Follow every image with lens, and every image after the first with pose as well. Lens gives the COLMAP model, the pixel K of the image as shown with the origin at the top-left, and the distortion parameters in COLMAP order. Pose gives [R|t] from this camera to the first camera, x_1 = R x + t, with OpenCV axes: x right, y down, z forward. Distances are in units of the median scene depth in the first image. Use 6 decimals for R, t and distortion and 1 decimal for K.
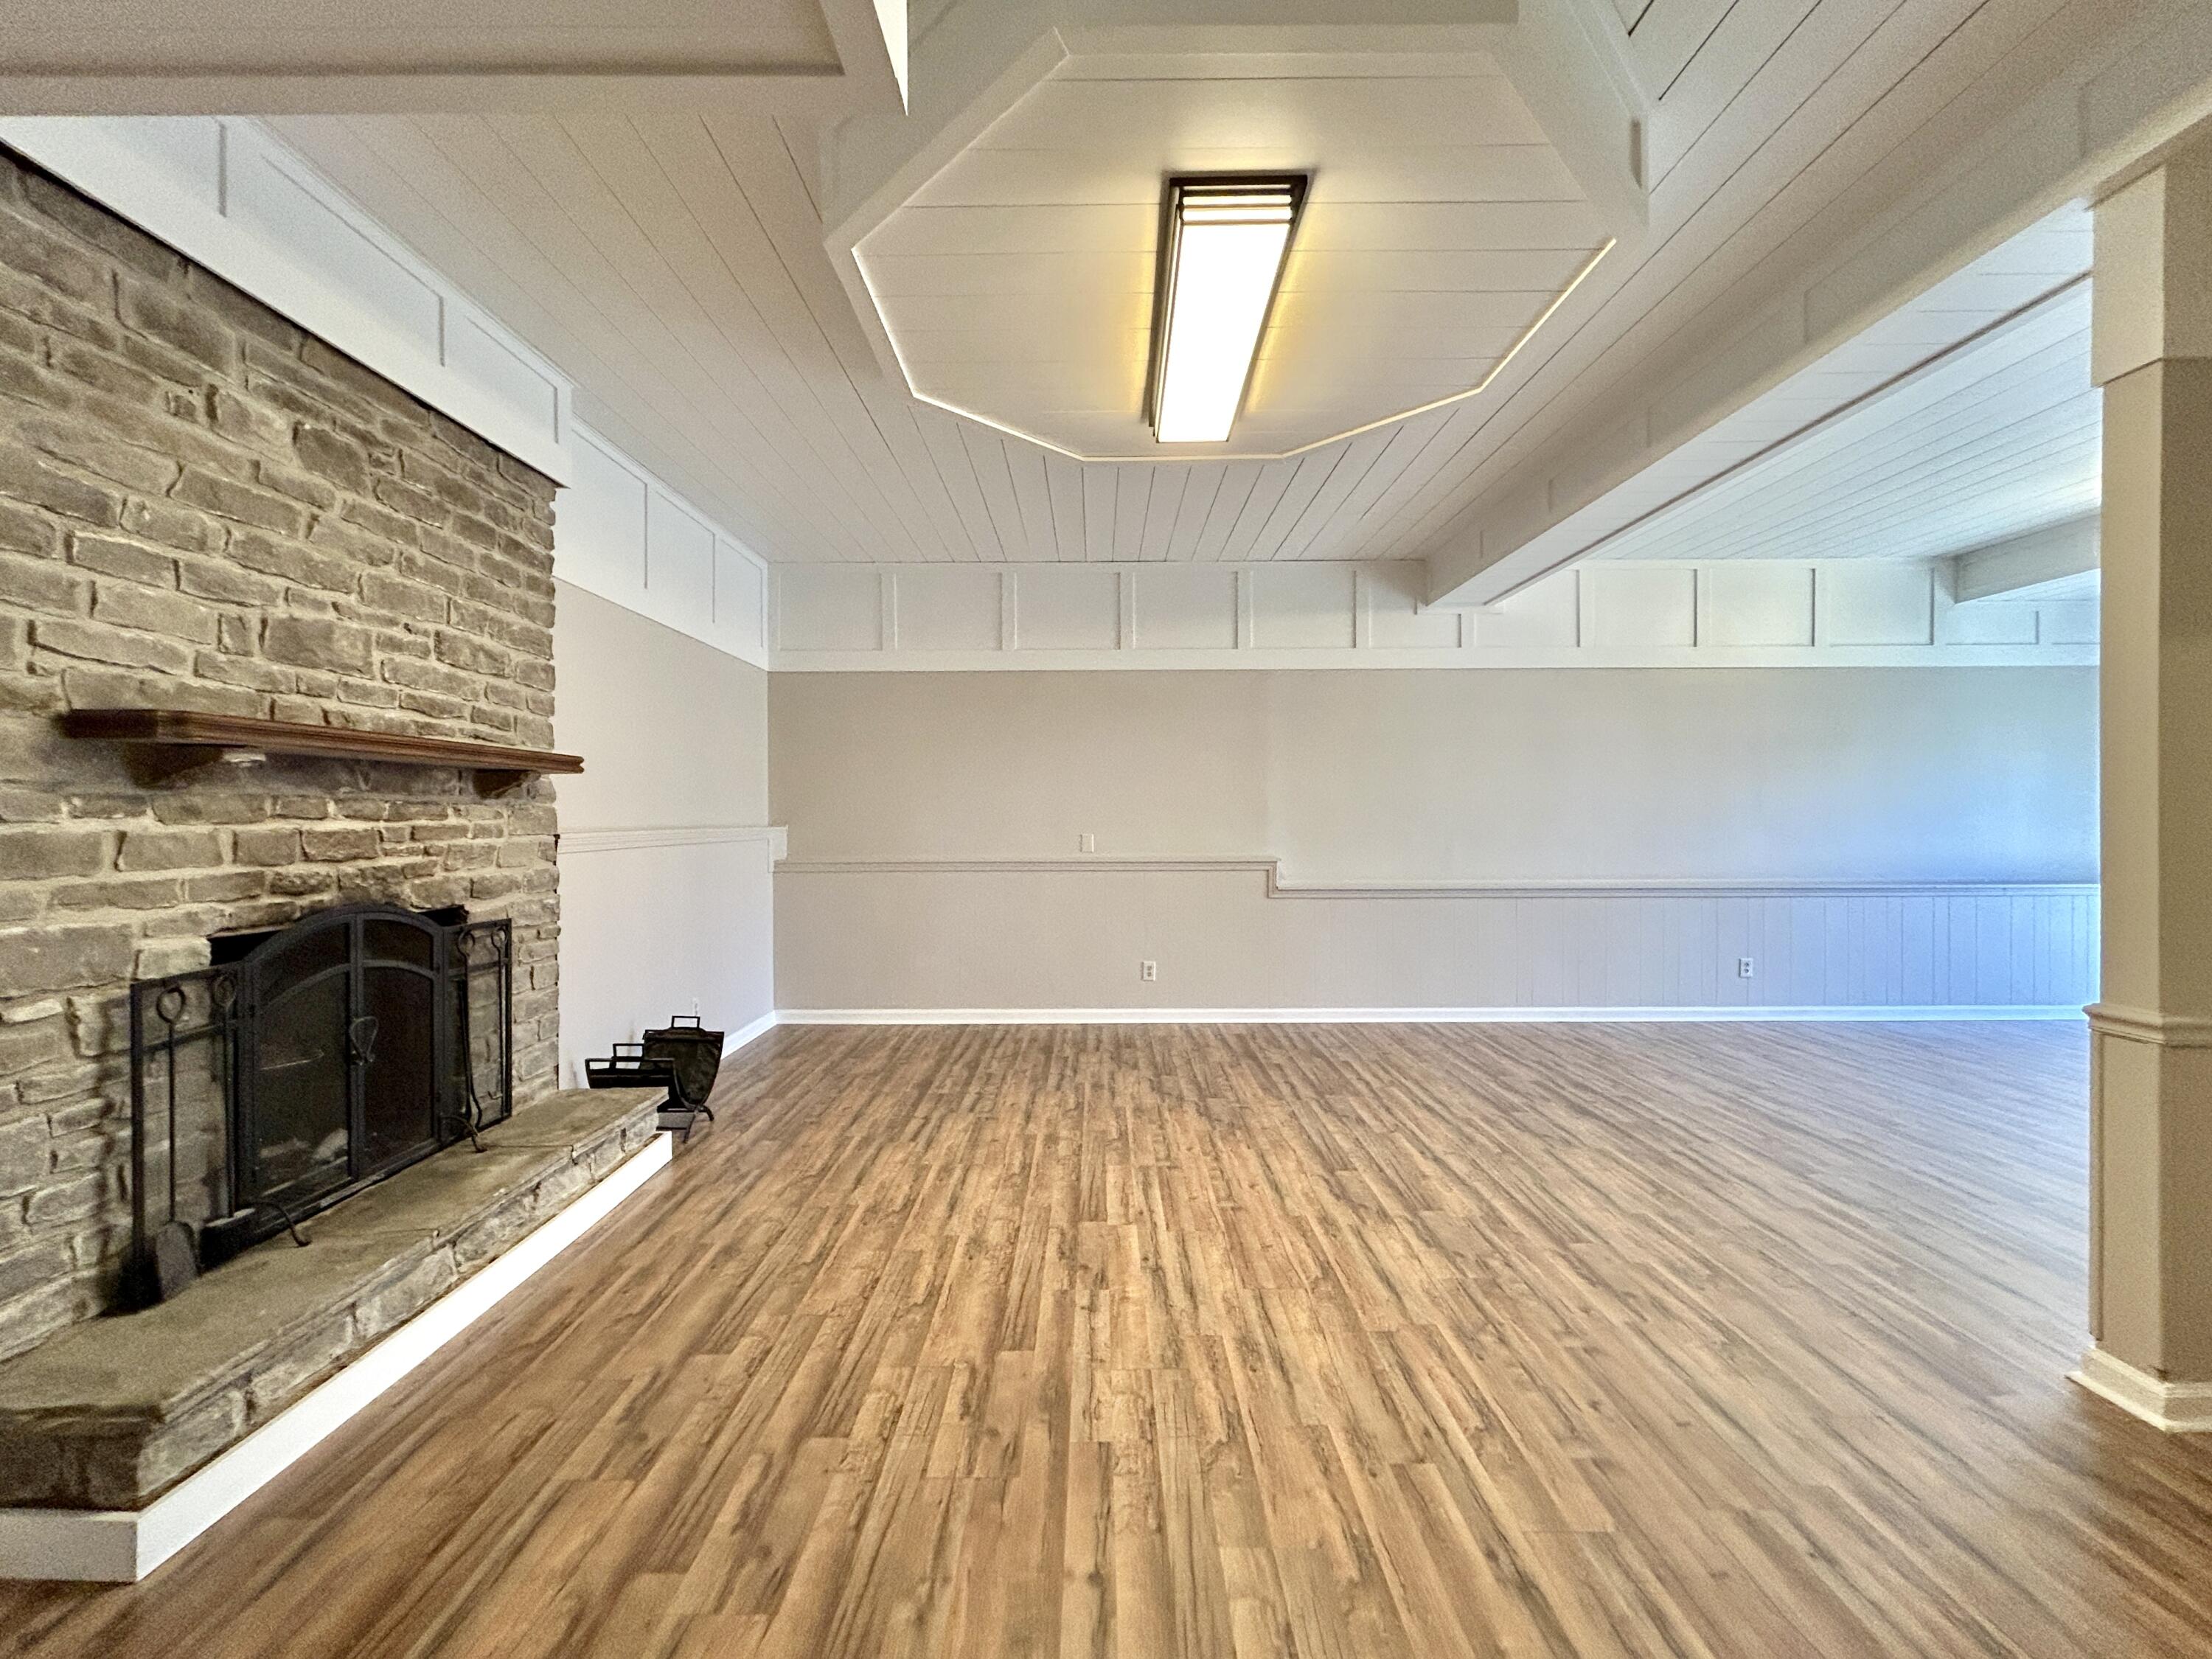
lens RADIAL K [[900.4, 0, 1097.4], [0, 900.4, 825.5], [0, 0, 1]] dist [-0.001686, 0.000673]
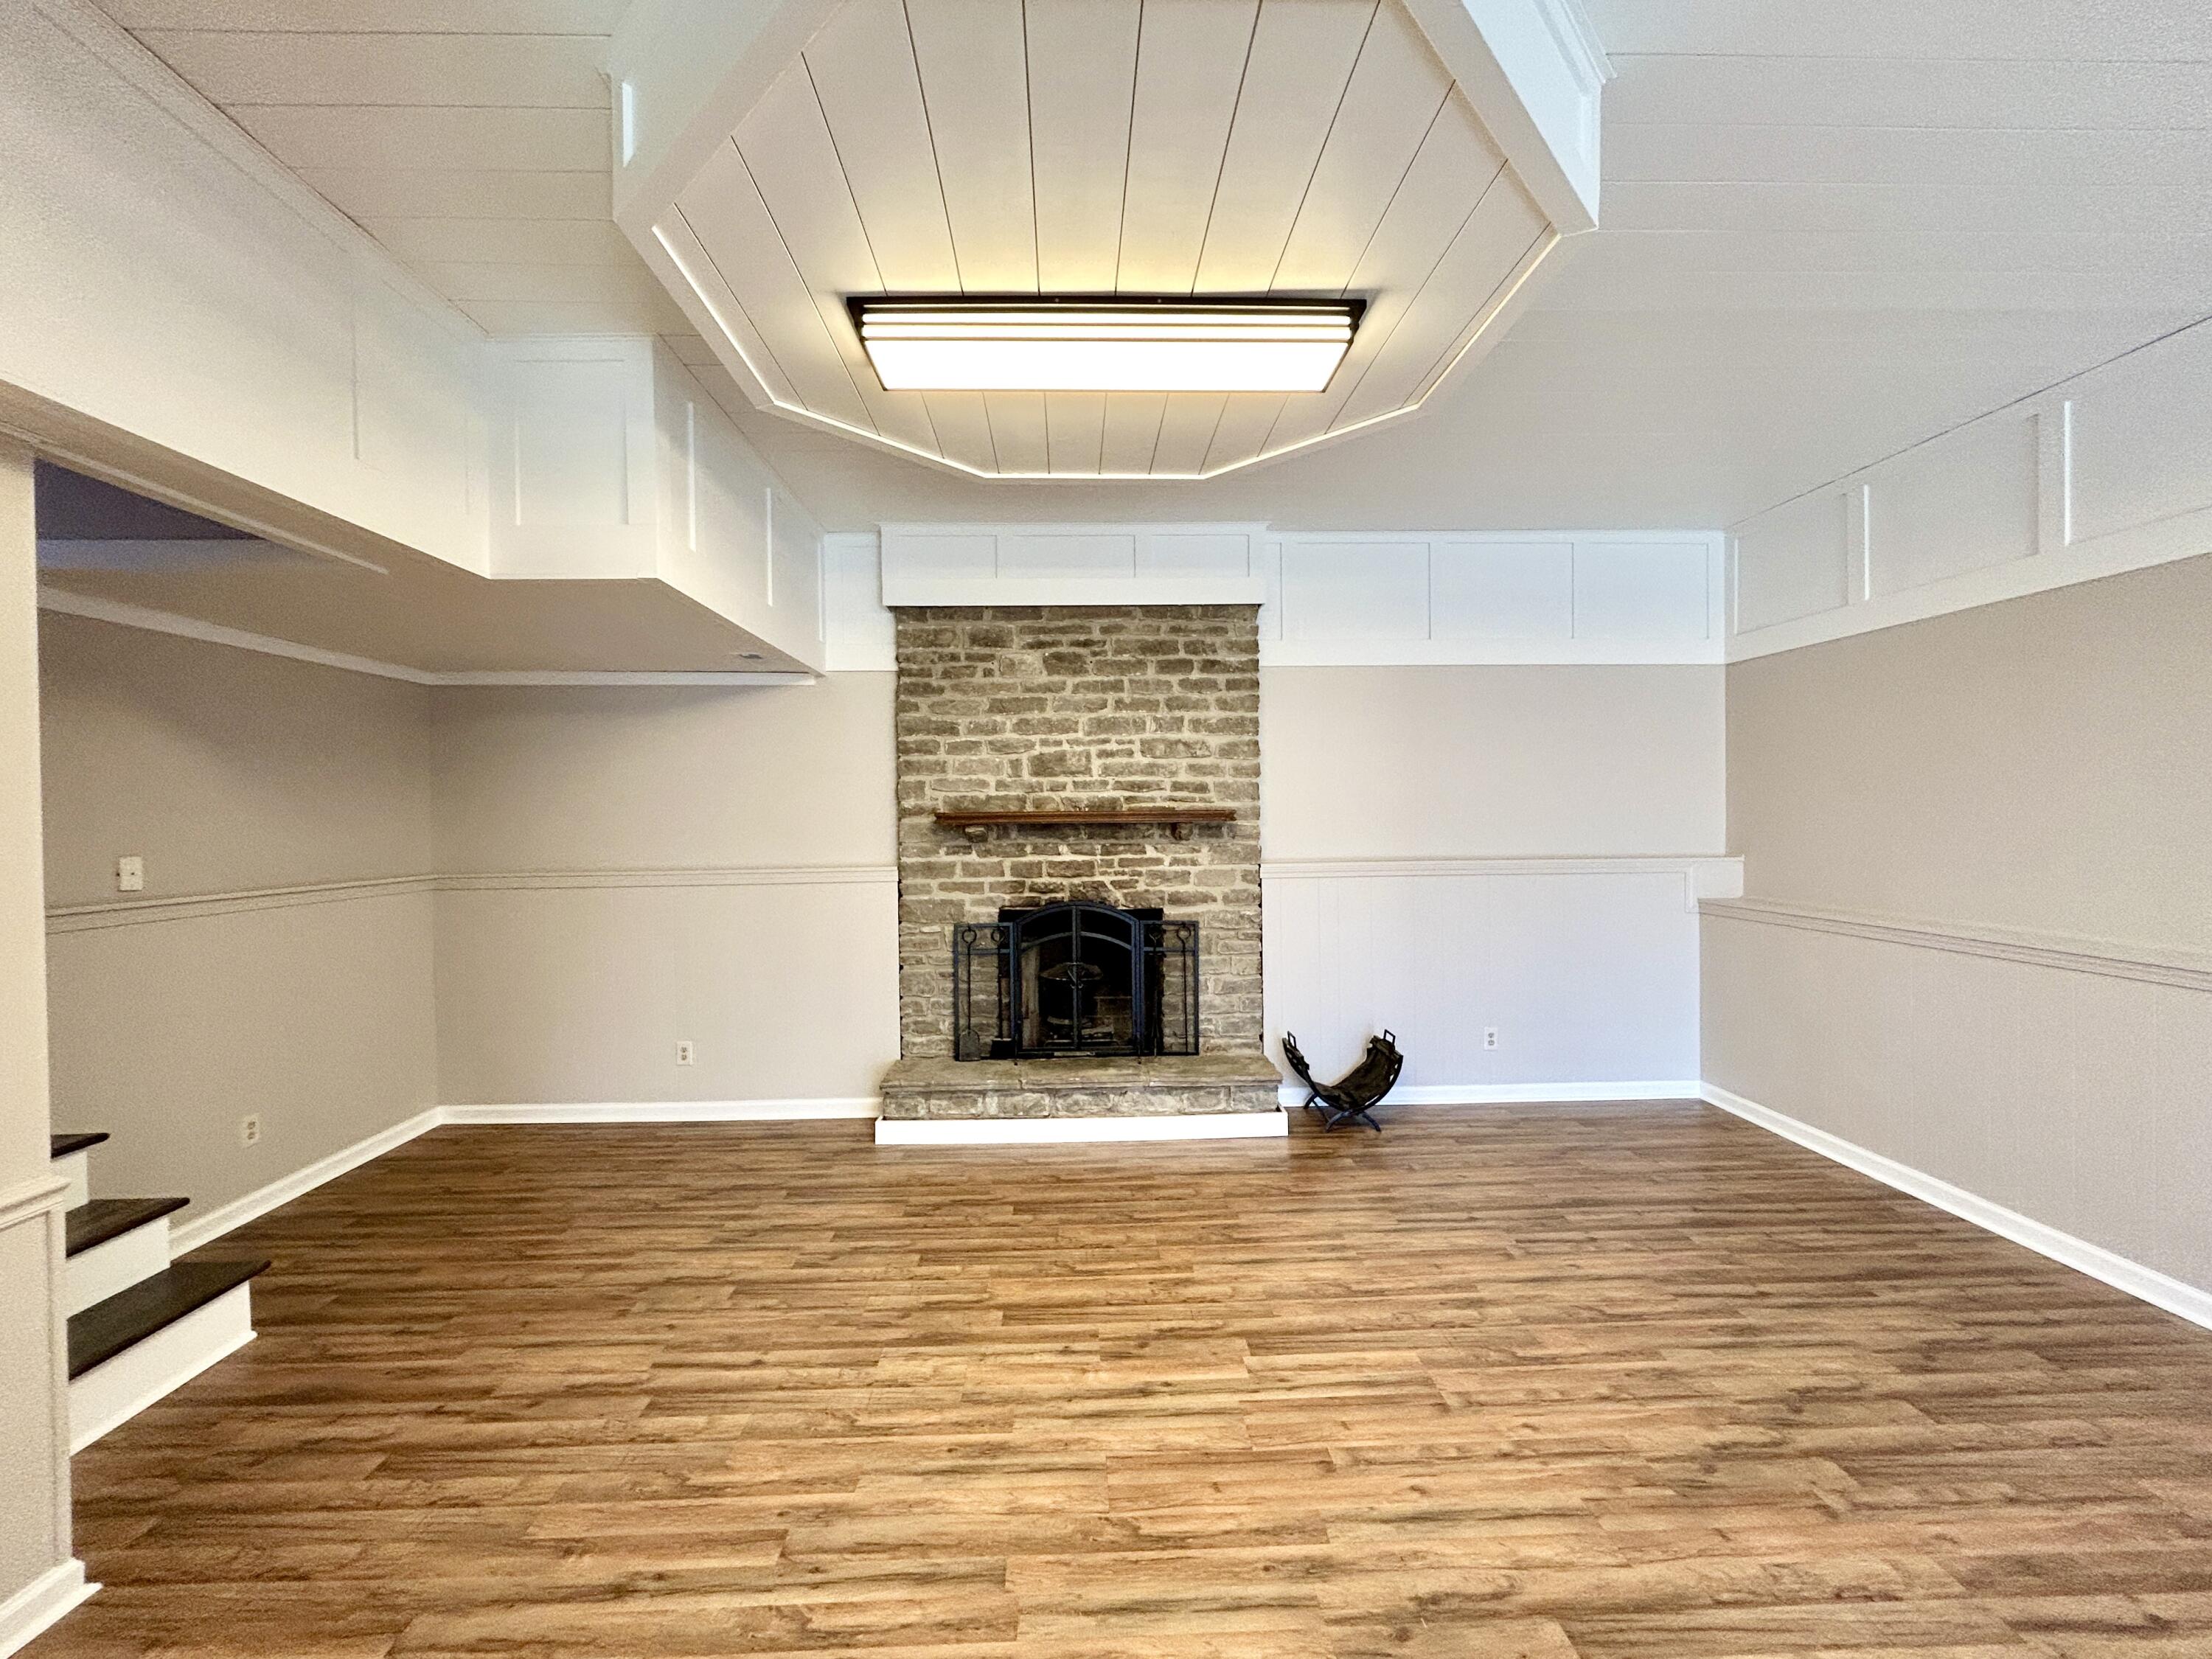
lens RADIAL K [[900.4, 0, 1097.4], [0, 900.4, 825.5], [0, 0, 1]] dist [-0.001686, 0.000673]
pose [[0.032504, 0.014093, -0.999372, 0.996886], [0.000967, 0.999900, 0.014131, -0.090623], [0.999471, -0.001426, 0.032487, 0.962819]]
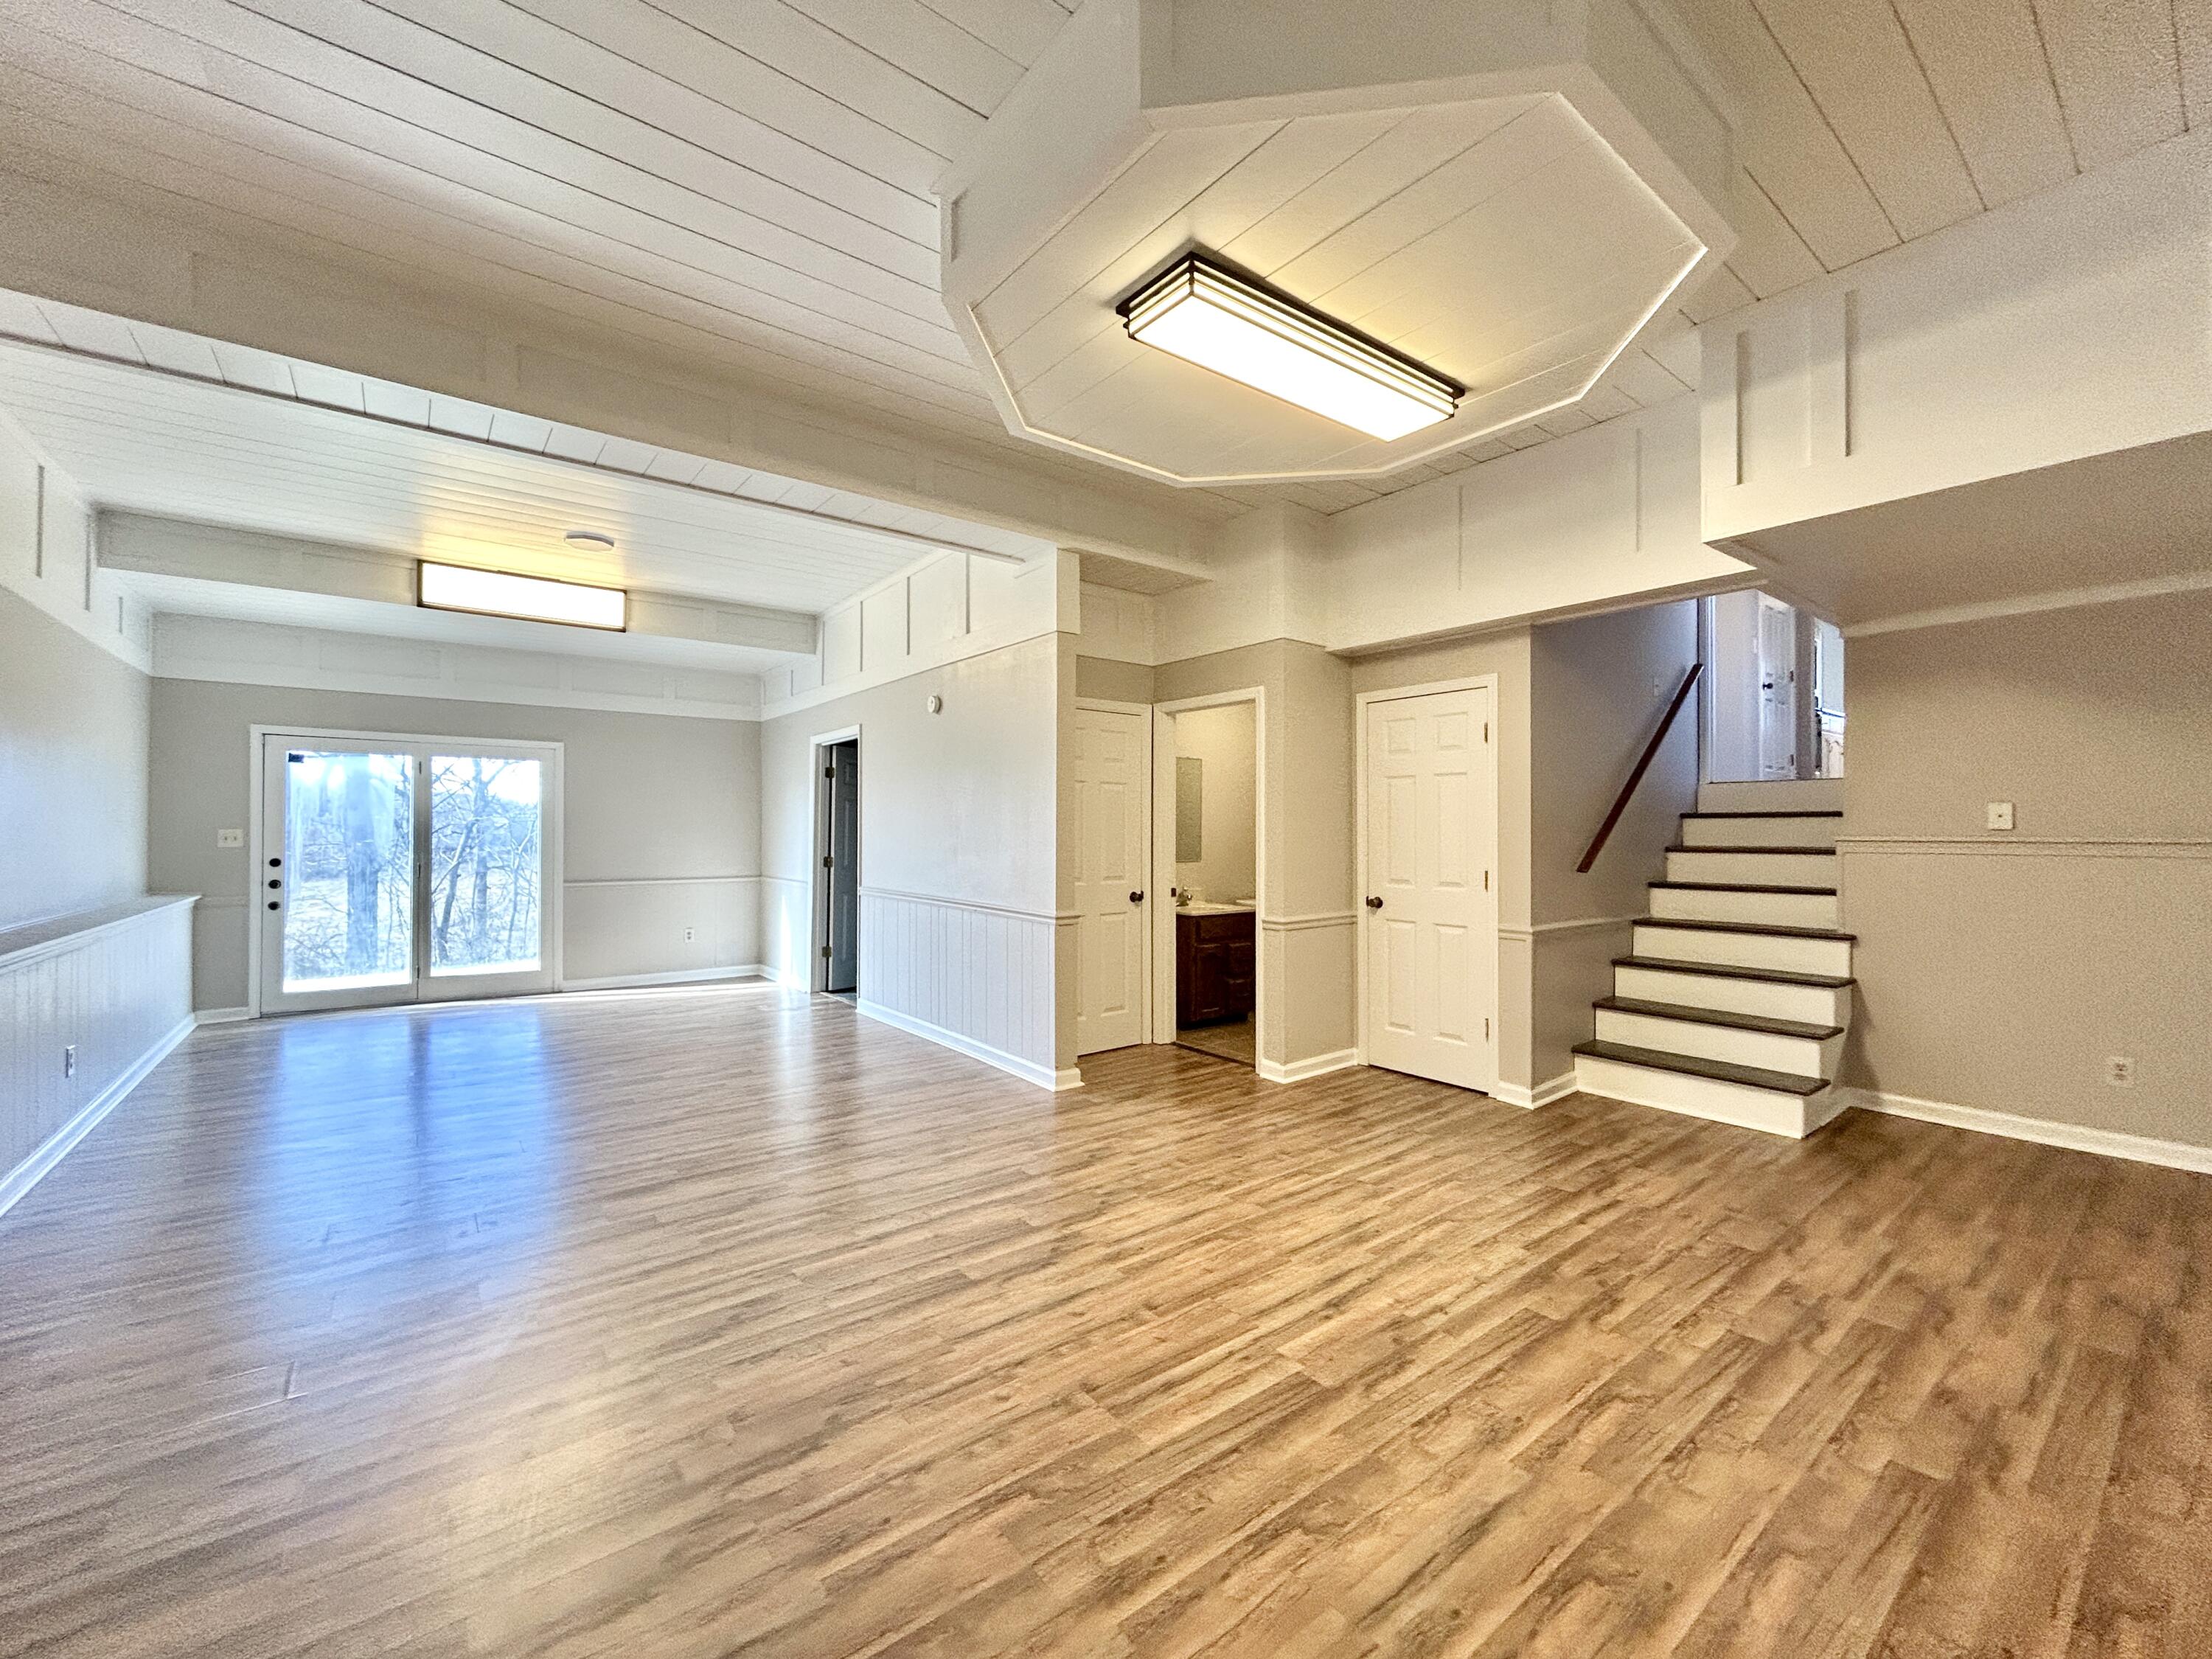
lens RADIAL K [[900.4, 0, 1097.4], [0, 900.4, 825.5], [0, 0, 1]] dist [-0.001686, 0.000673]
pose [[-0.609907, 0.012251, 0.792378, -0.551467], [0.010676, 0.999917, -0.007243, 0.001156], [-0.792401, 0.004042, -0.609987, 1.832440]]
